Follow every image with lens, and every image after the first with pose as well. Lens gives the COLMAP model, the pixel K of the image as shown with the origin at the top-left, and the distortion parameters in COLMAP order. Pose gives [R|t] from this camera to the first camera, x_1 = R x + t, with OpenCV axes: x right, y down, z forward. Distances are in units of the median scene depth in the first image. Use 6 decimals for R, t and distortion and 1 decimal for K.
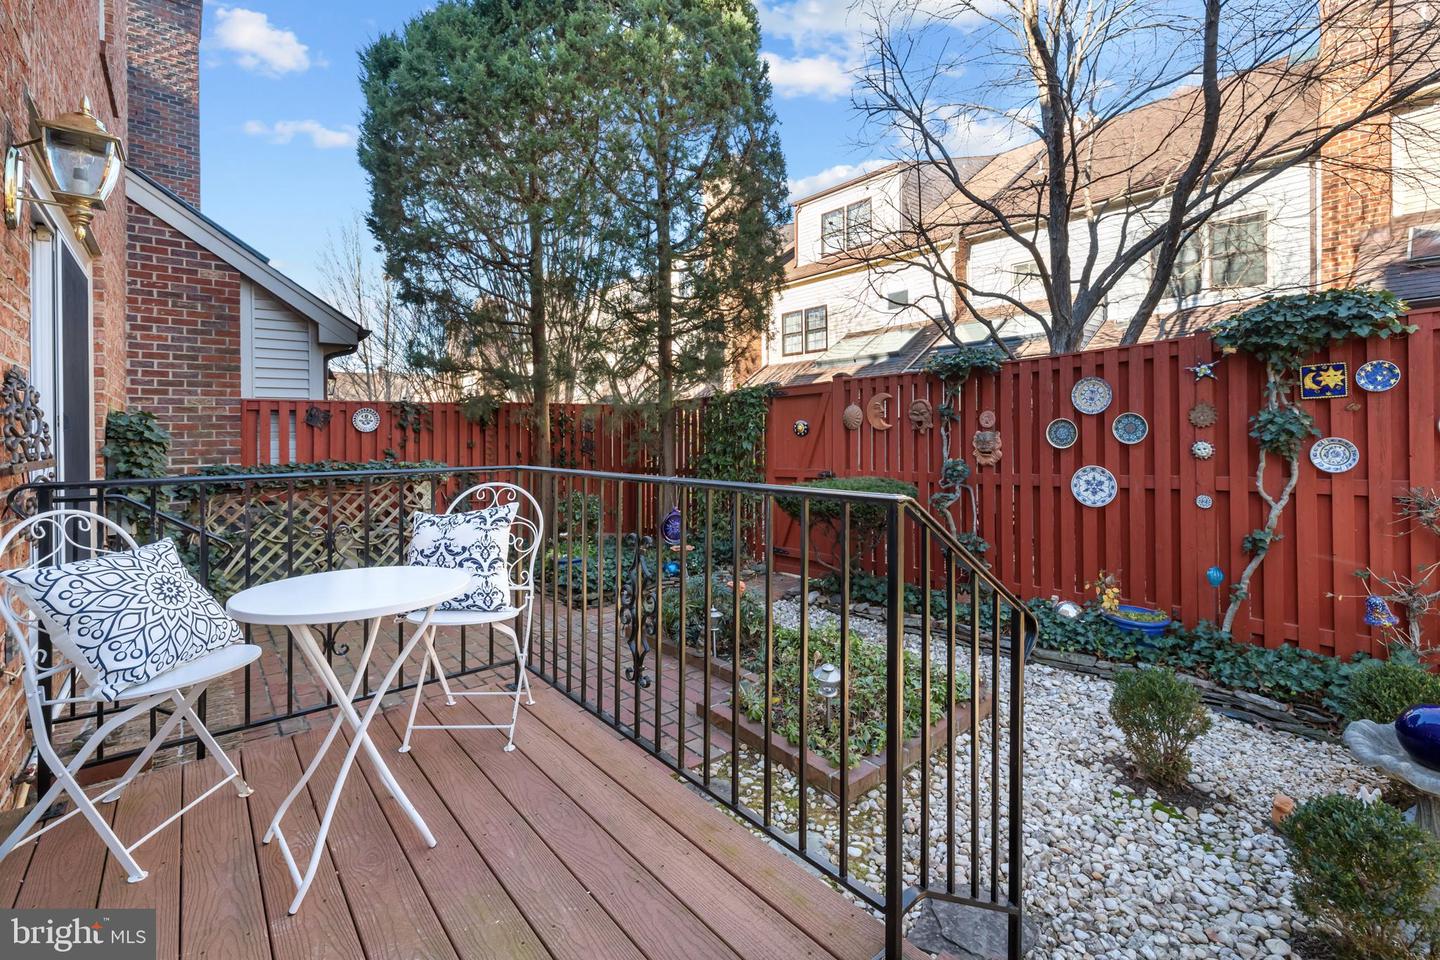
lens RADIAL K [[609.2, 0, 727.9], [0, 609.2, 454.2], [0, 0, 1]] dist [0.000898, 0.000718]
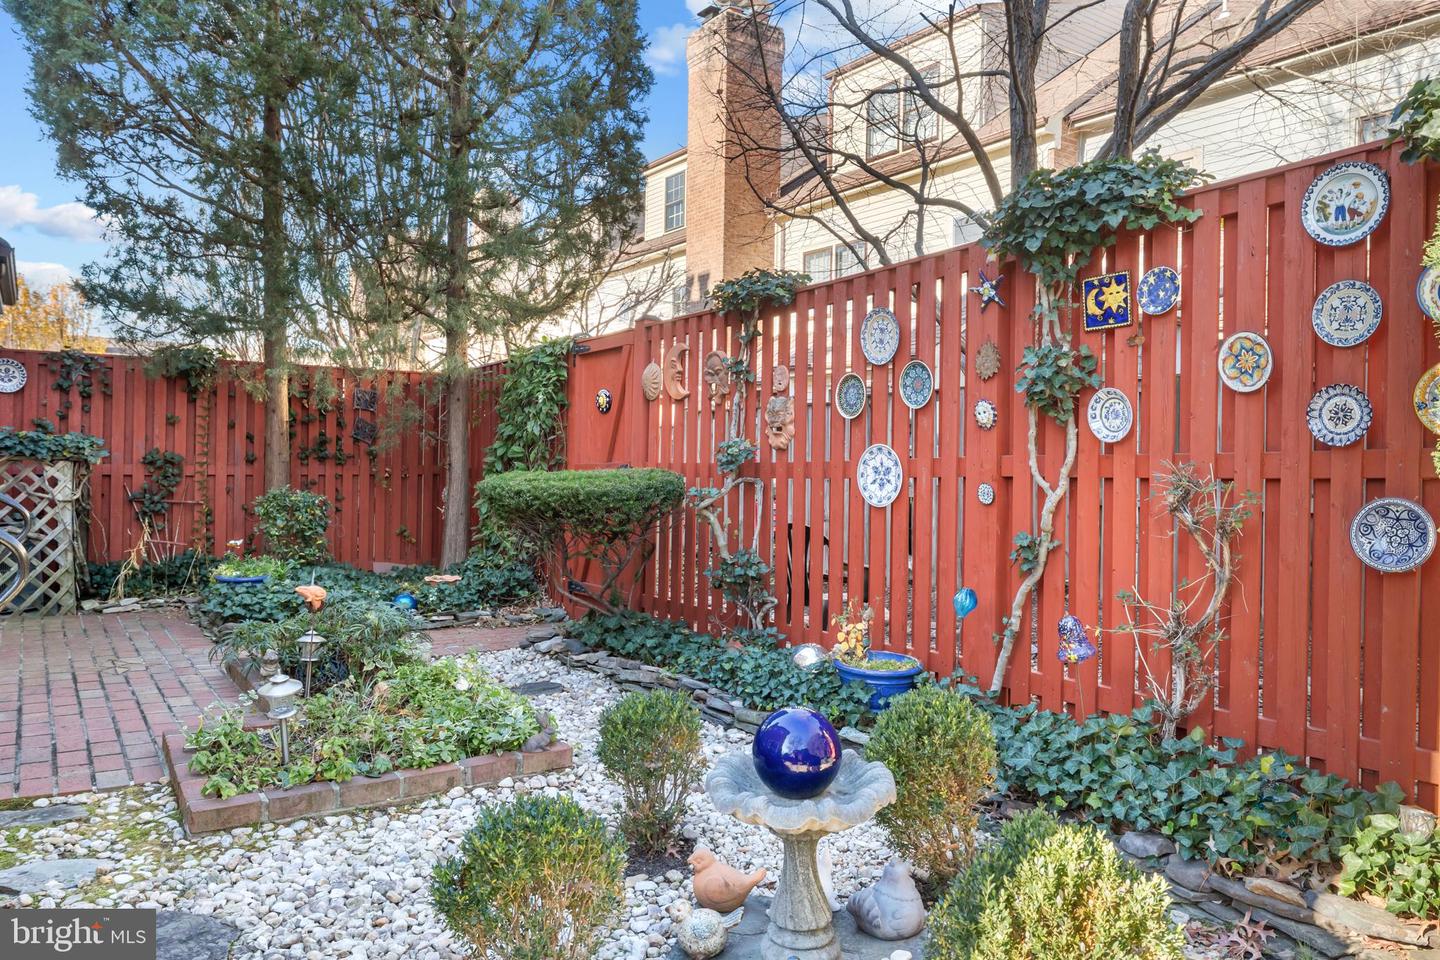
lens RADIAL K [[1007.7, 0, 714.8], [0, 1007.7, 471.0], [0, 0, 1]] dist [0.001875, -0.000954]
pose [[0.992404, 0.033465, -0.118384, 0.528887], [-0.036501, 0.999056, -0.023568, 0.075986], [0.117483, 0.027710, 0.992688, -0.081045]]
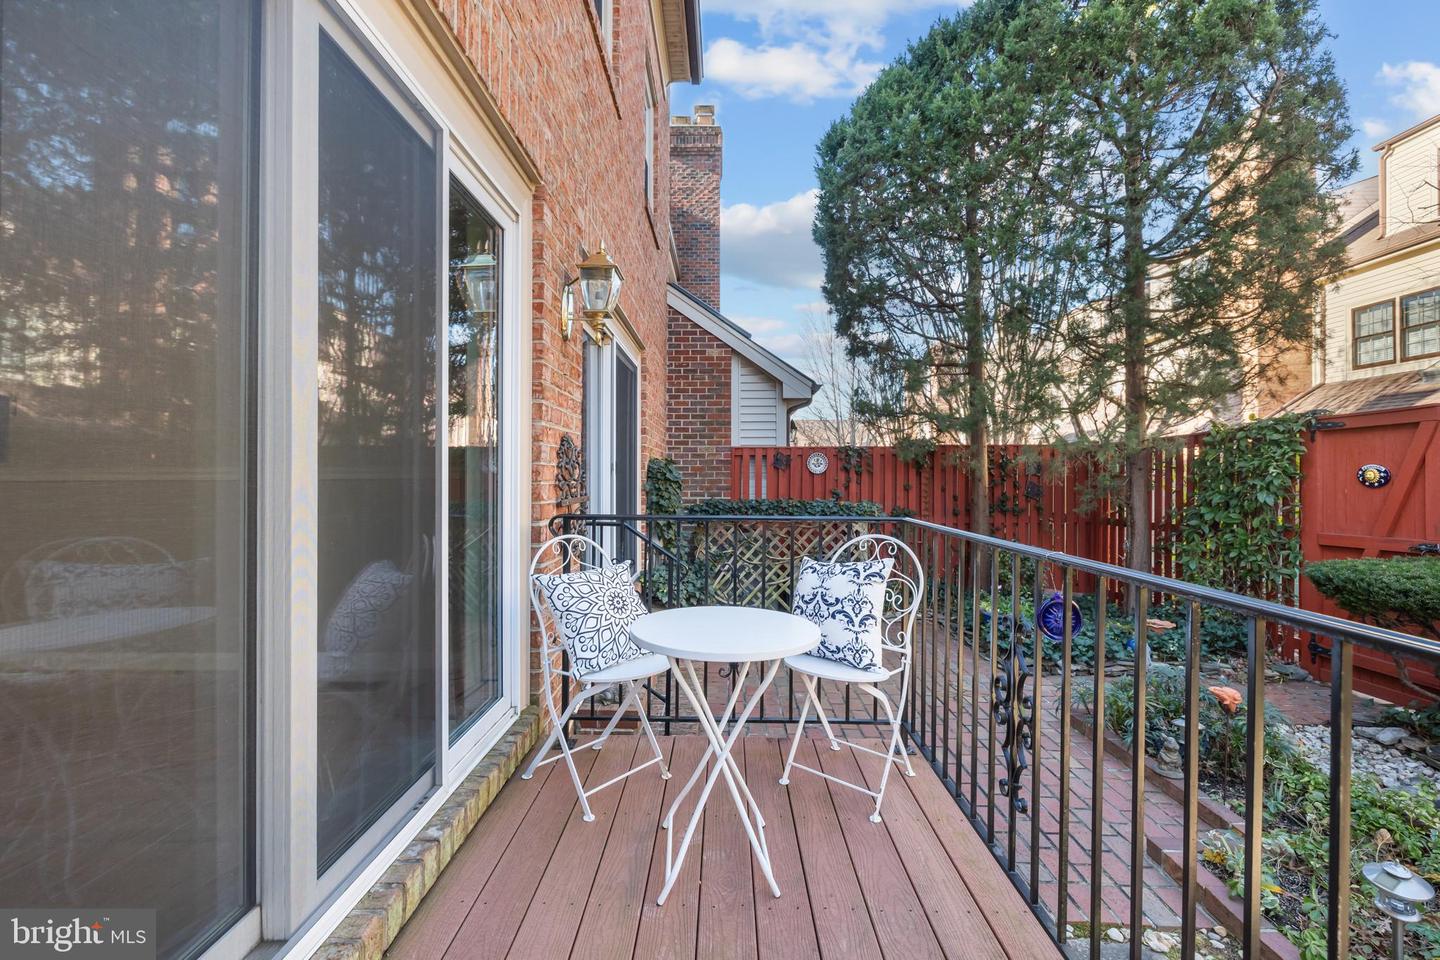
lens RADIAL K [[609.2, 0, 723.5], [0, 609.2, 480.5], [0, 0, 1]] dist [0.000898, 0.000718]
pose [[0.757808, 0.018520, -0.652215, 0.024421], [-0.034404, 0.999341, -0.011597, -0.007666], [0.651570, 0.031227, 0.757945, 0.040788]]
